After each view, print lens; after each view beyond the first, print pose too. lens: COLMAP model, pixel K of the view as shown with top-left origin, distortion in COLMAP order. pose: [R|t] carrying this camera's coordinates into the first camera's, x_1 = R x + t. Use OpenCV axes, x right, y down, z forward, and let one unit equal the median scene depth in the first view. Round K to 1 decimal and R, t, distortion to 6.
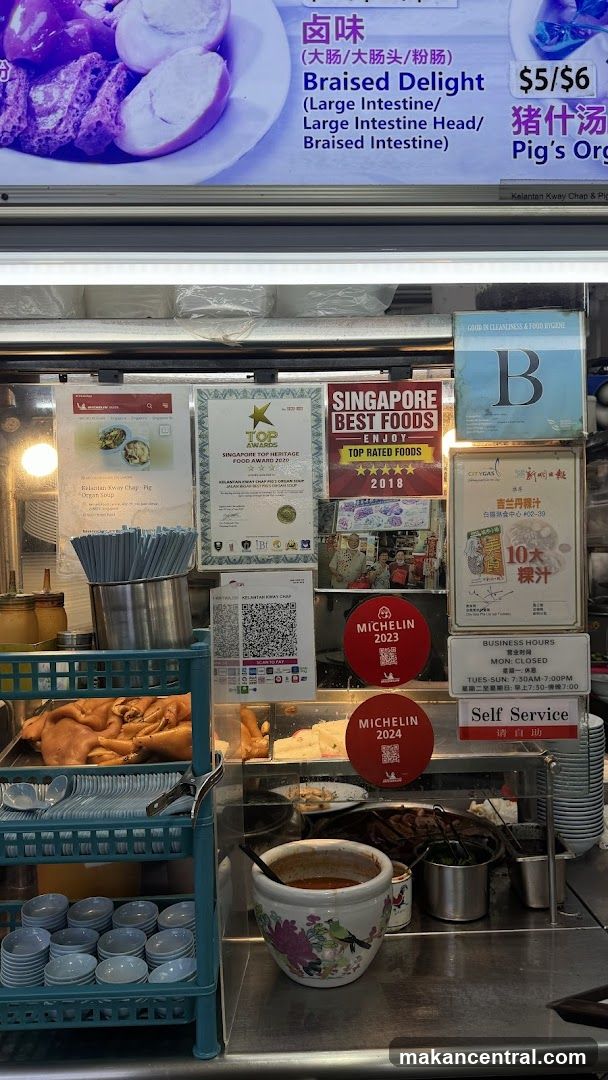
lens RADIAL K [[771.2, 0, 335.0], [0, 771.2, 523.9], [0, 0, 1]] dist [0.031971, -0.032697]
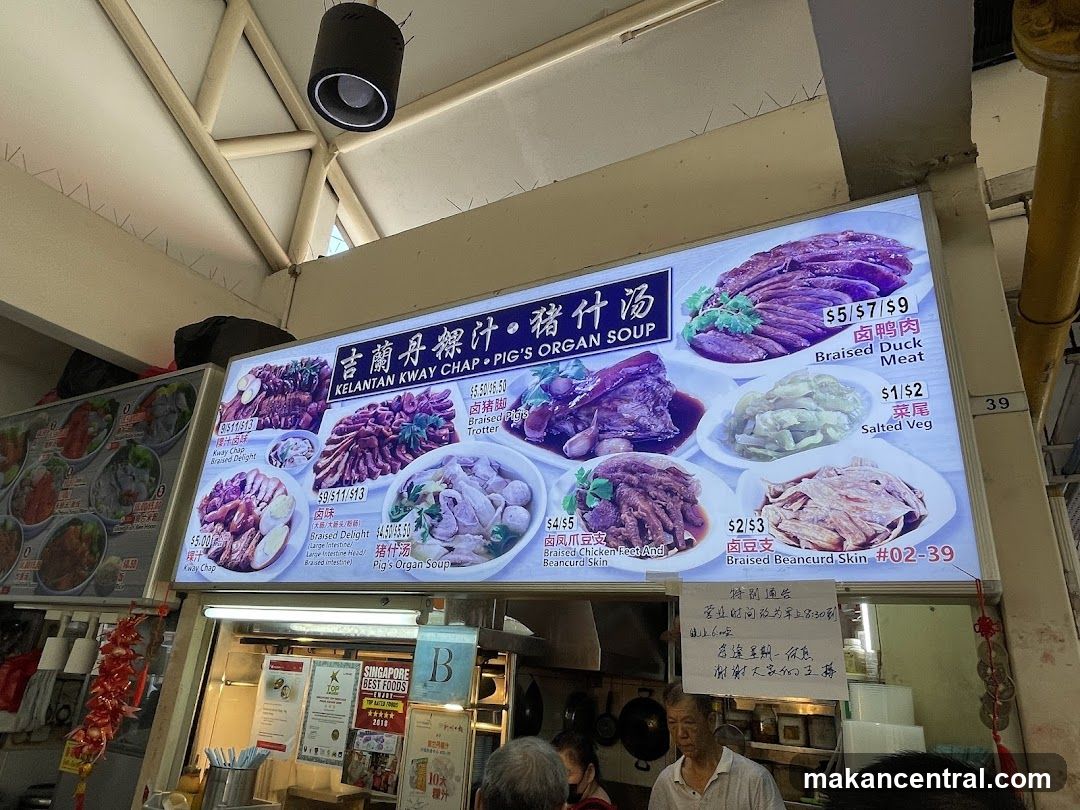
lens RADIAL K [[672.4, 0, 522.5], [0, 672.4, 411.0], [0, 0, 1]] dist [0.018973, -0.031733]
pose [[0.852594, -0.119464, -0.508736, 1.401868], [-0.085976, 0.928186, -0.362048, -0.211977], [0.515453, 0.352419, 0.781095, -0.345641]]
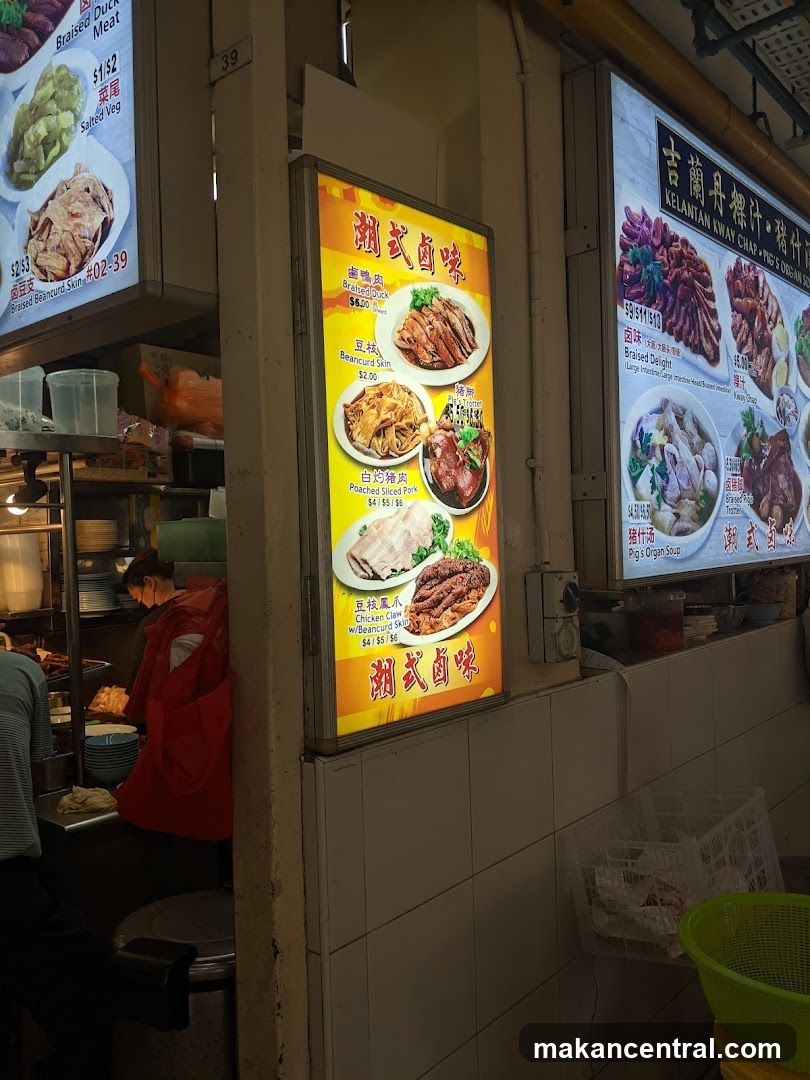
lens RADIAL K [[862.4, 0, 399.4], [0, 862.4, 528.5], [0, 0, 1]] dist [0.055201, -0.104332]
pose [[0.740688, -0.013917, -0.671705, 2.530456], [0.023816, 0.999701, 0.005548, -0.058367], [0.671427, -0.020107, 0.740798, 0.252798]]
